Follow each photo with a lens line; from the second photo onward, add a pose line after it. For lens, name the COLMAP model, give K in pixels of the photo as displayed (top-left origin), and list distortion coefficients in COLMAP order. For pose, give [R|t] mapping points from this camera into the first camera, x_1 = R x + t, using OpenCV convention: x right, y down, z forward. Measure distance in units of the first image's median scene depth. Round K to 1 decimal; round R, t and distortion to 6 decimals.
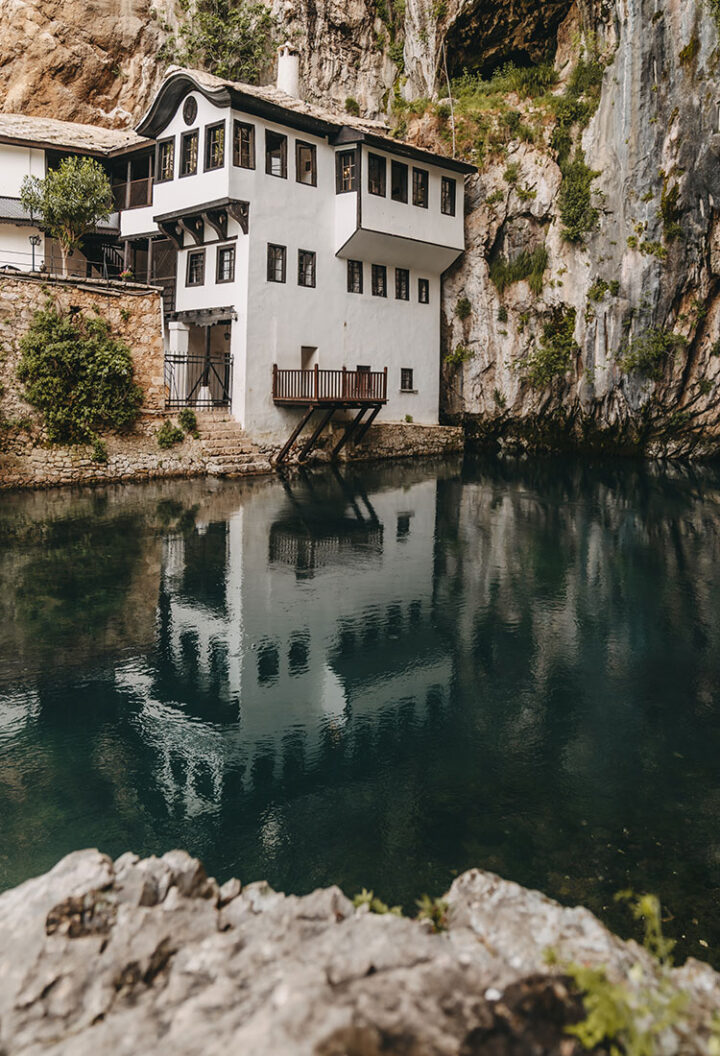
lens RADIAL K [[799.3, 0, 344.5], [0, 799.3, 410.6], [0, 0, 1]] dist [-0.022832, 0.019086]
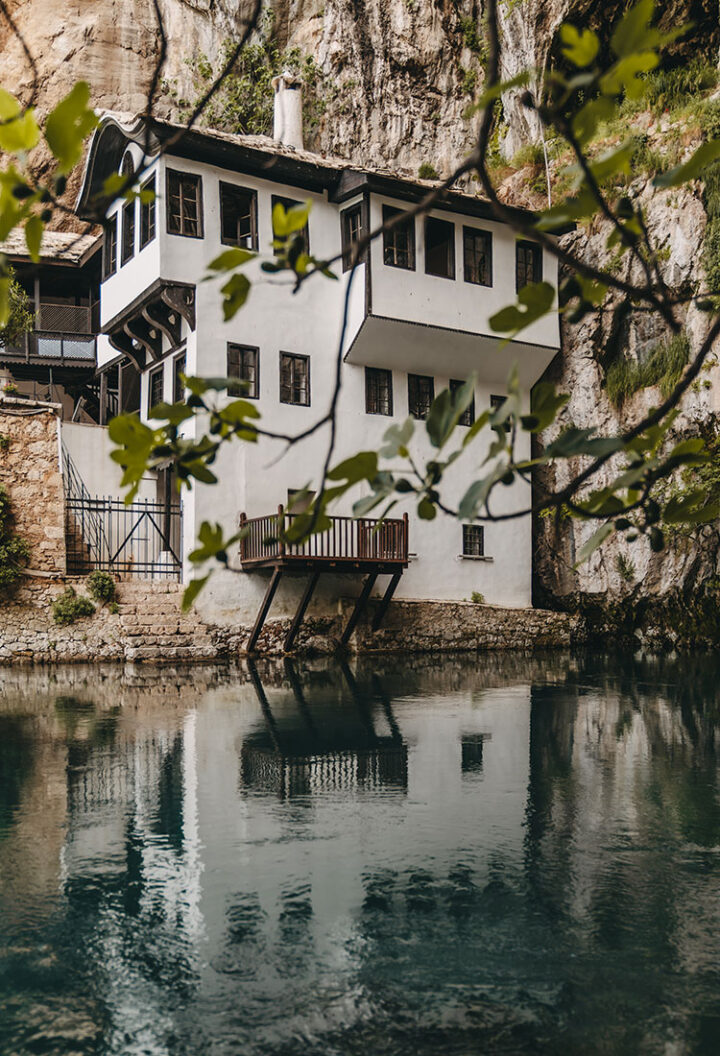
lens RADIAL K [[957.2, 0, 351.2], [0, 957.2, 650.5], [0, 0, 1]] dist [-0.000435, 0.000000]
pose [[0.964969, -0.010216, -0.262165, 0.194602], [0.010292, 0.999946, -0.001082, 0.056581], [0.262162, -0.001654, 0.965022, 0.171308]]
